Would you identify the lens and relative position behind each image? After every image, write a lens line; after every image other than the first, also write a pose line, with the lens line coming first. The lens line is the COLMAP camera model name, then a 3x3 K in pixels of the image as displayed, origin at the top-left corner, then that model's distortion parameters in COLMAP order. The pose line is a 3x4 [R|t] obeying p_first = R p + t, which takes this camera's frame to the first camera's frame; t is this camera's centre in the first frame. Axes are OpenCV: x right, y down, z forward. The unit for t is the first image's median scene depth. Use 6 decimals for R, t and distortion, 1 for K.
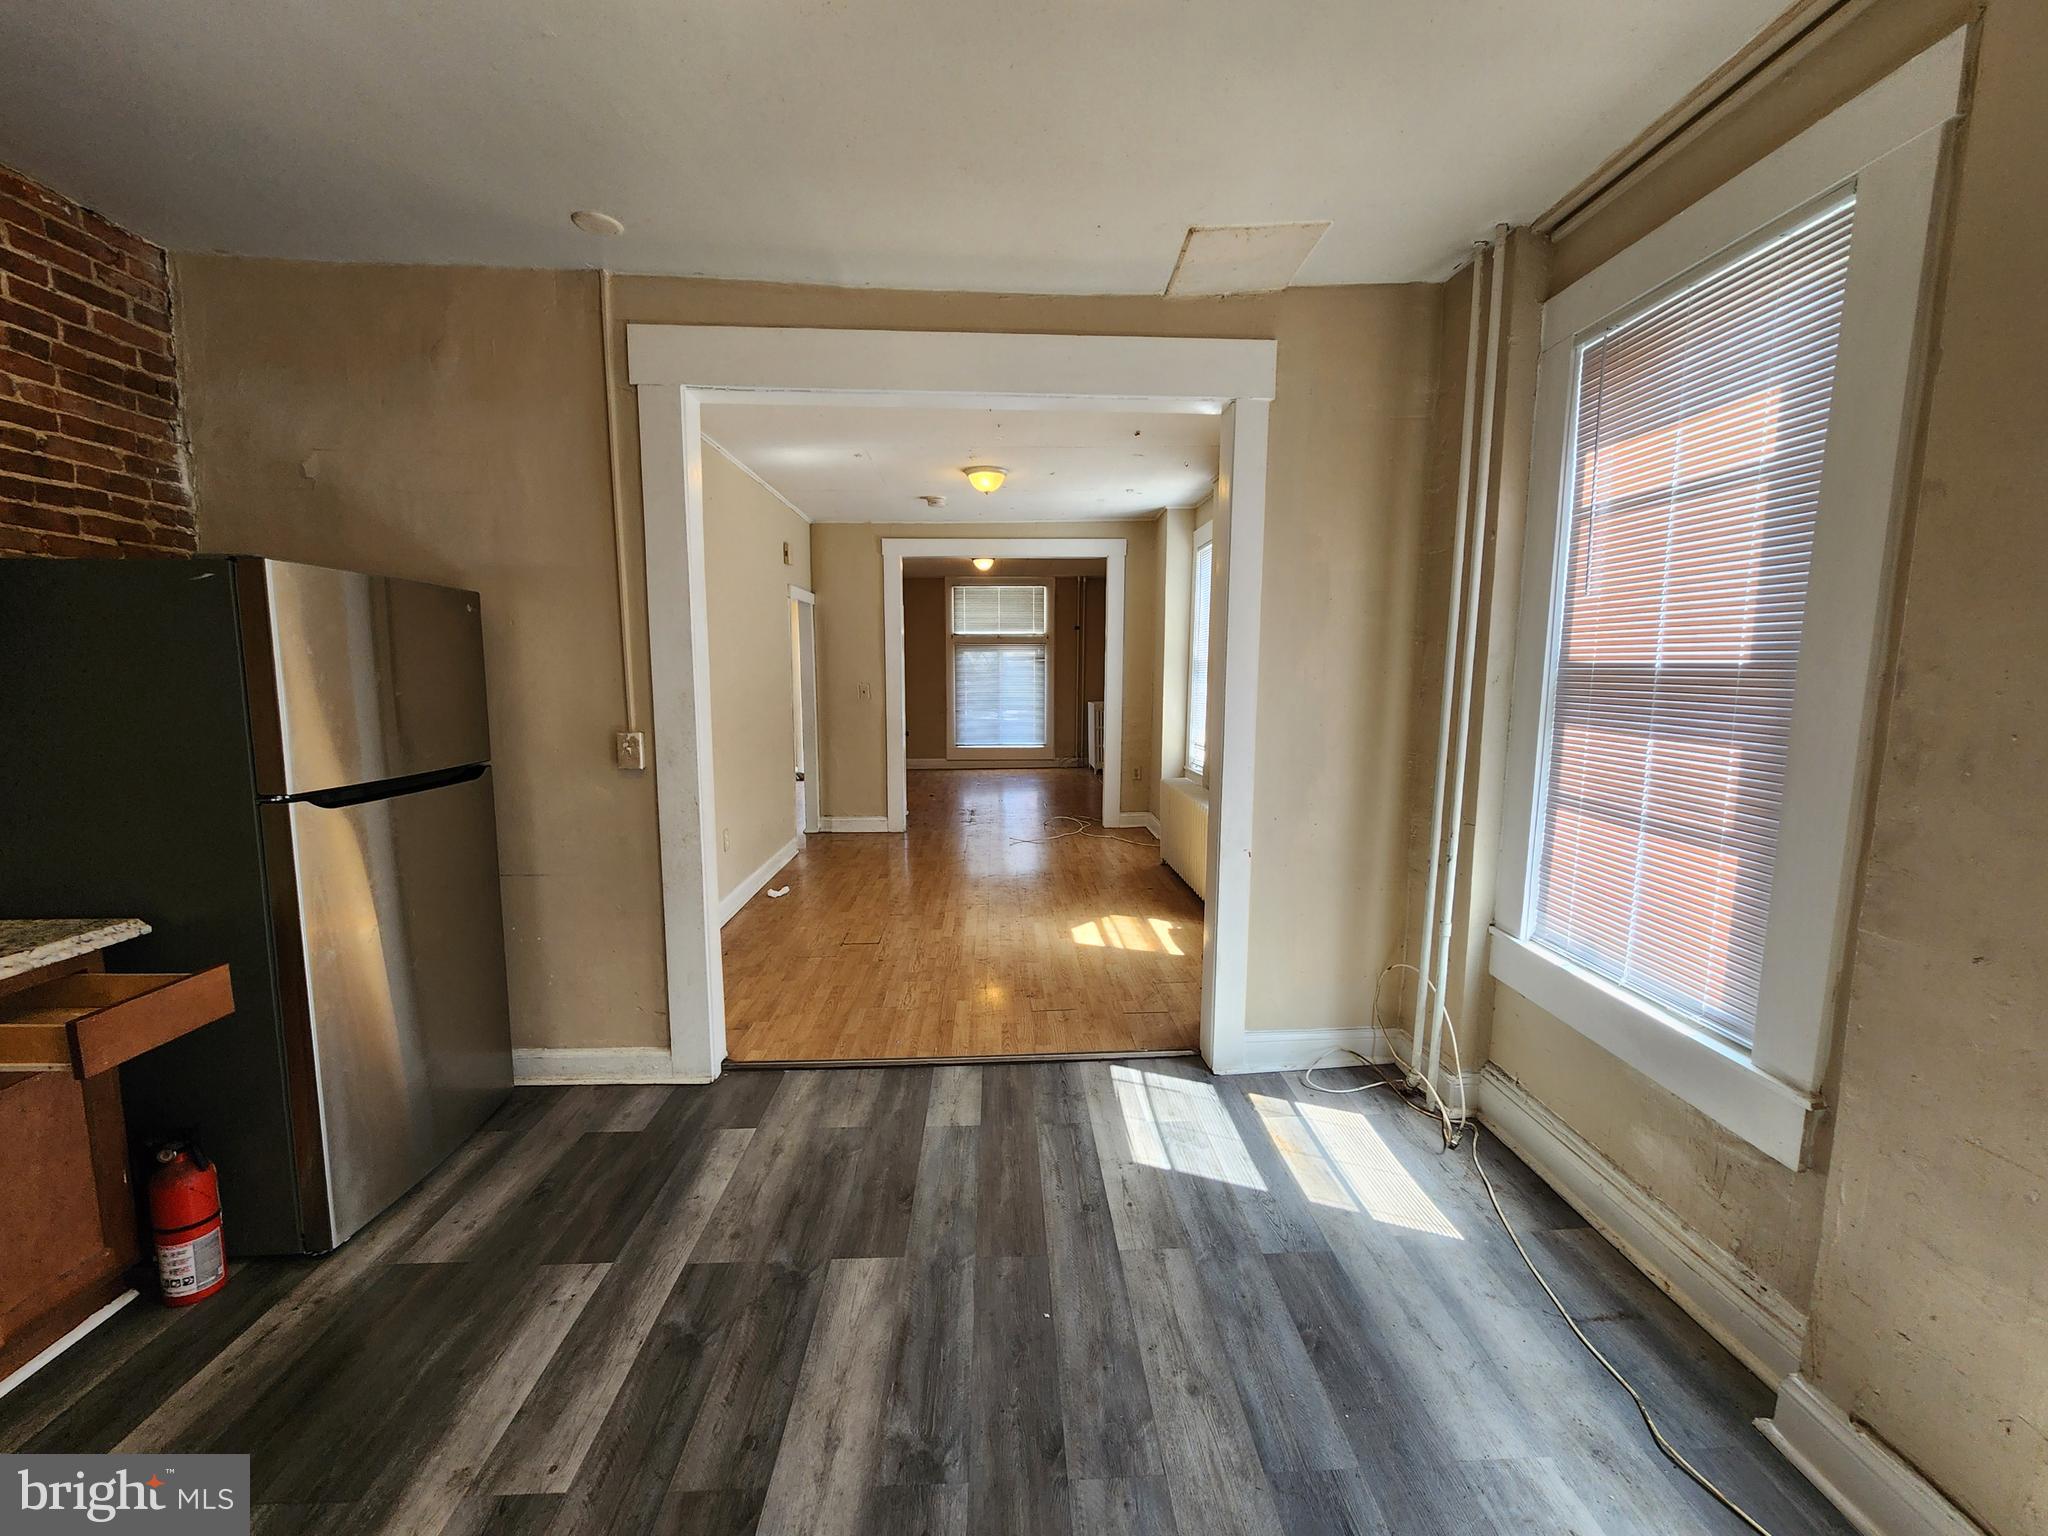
lens RADIAL K [[826.3, 0, 1025.8], [0, 826.3, 778.4], [0, 0, 1]] dist [0.000571, 0.000207]
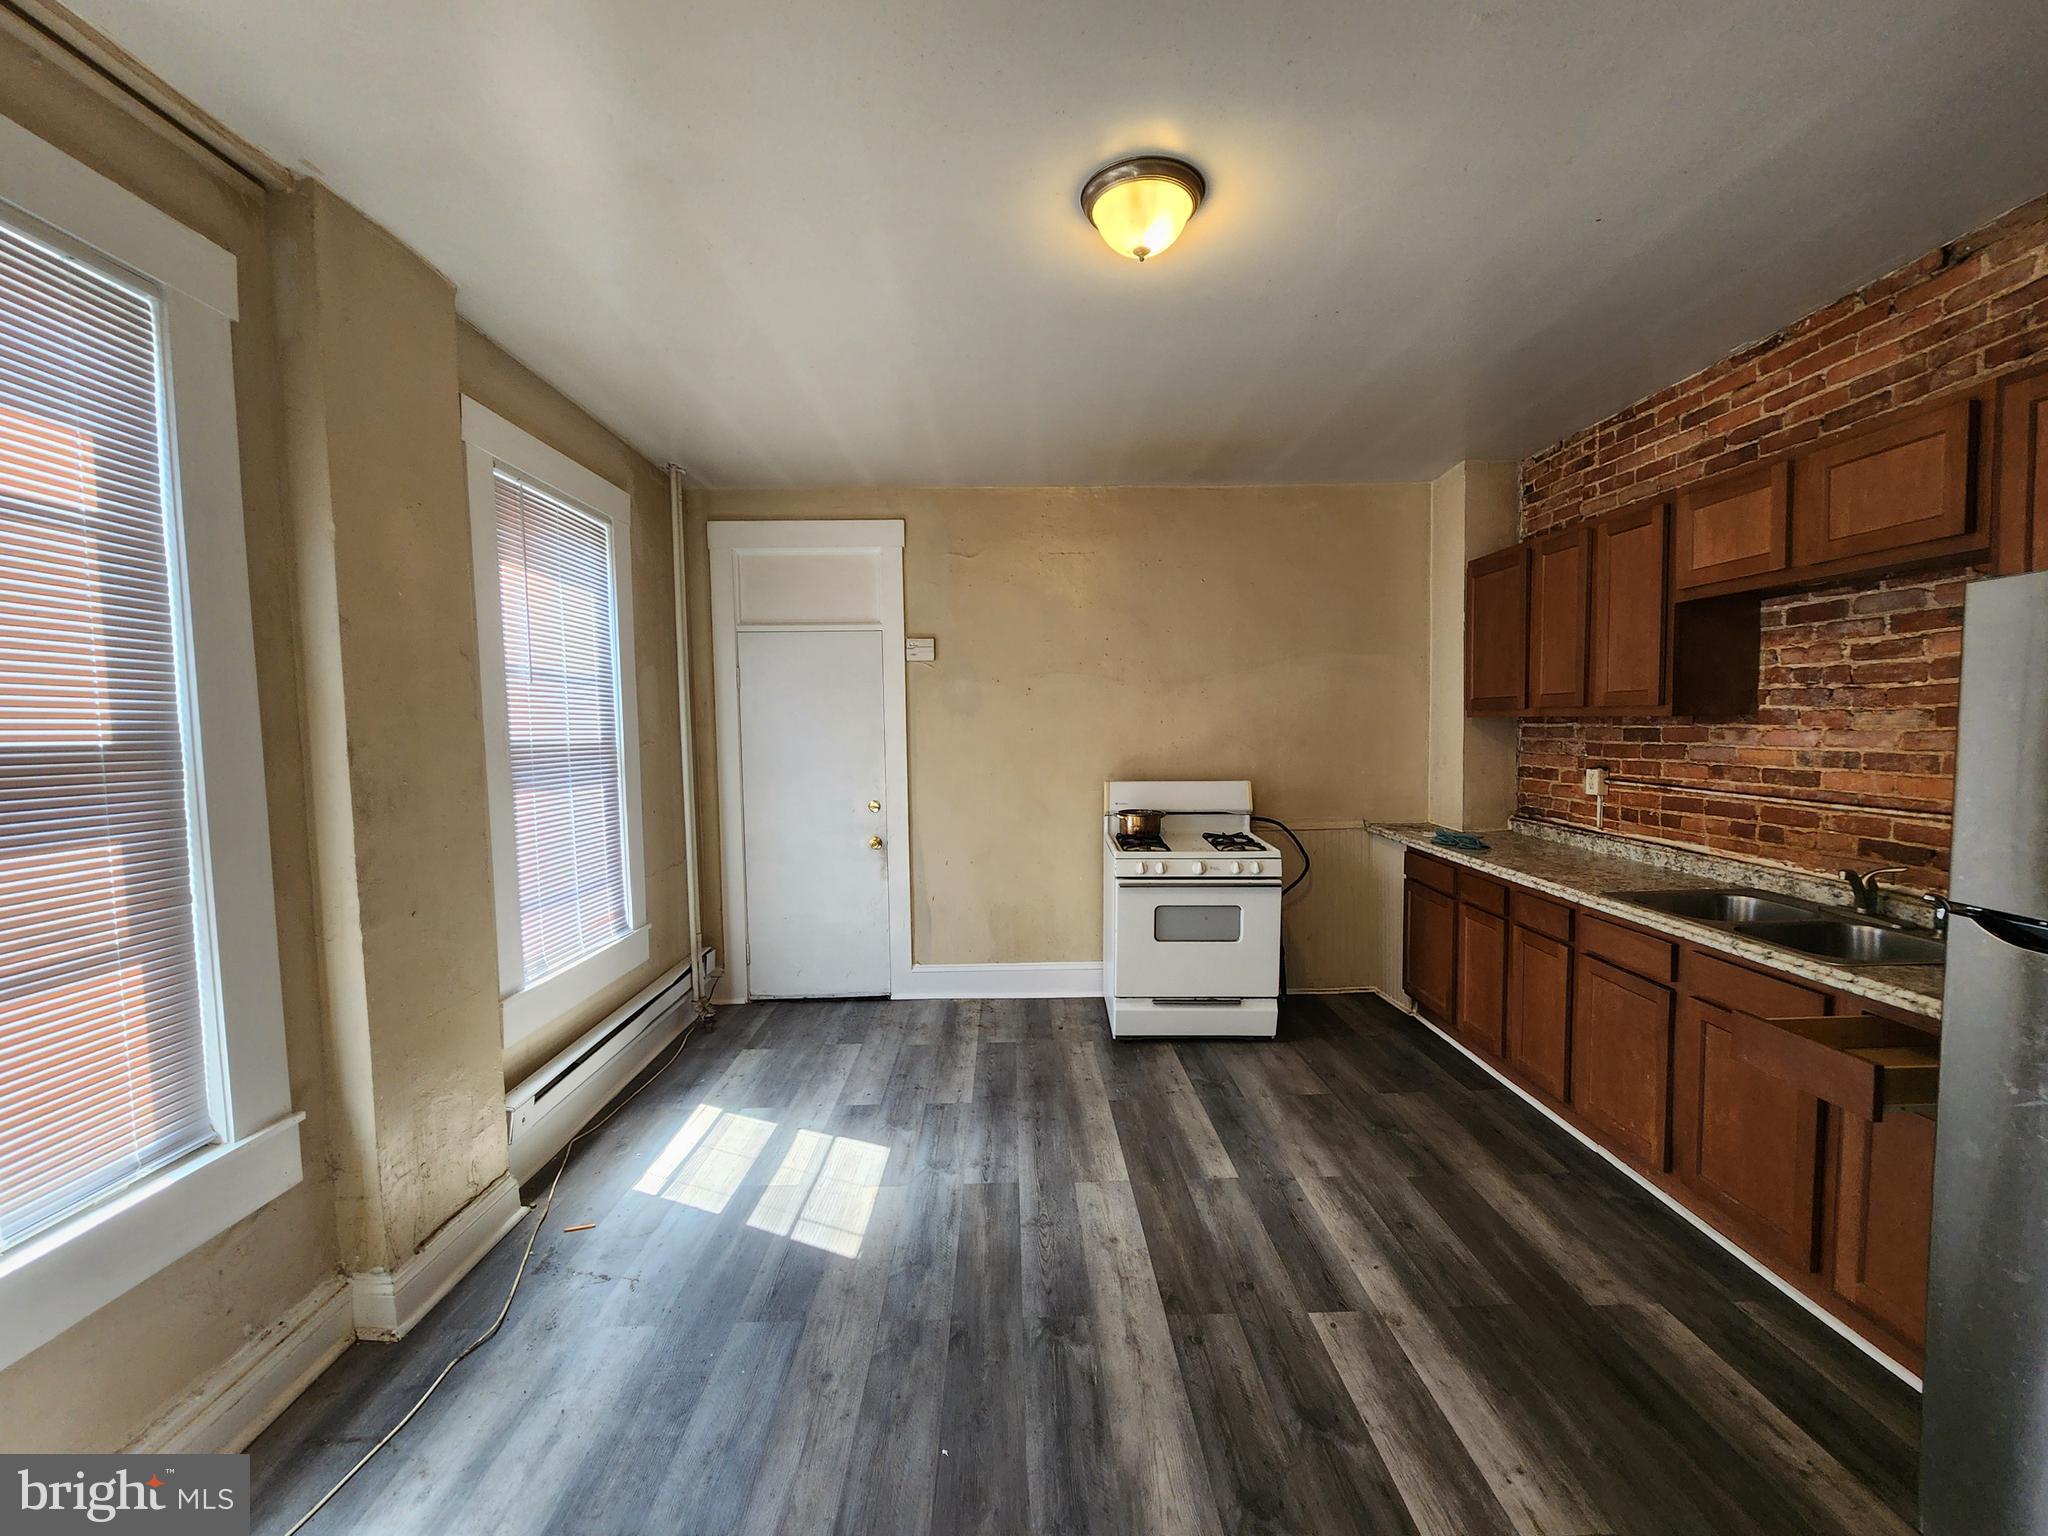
lens RADIAL K [[832.1, 0, 1038.4], [0, 832.1, 770.6], [0, 0, 1]] dist [-0.001465, 0.000456]
pose [[-0.999924, 0.012304, -0.000588, -0.089010], [0.011978, 0.982343, 0.186707, -0.260348], [0.002875, 0.186686, -0.982415, 1.841159]]
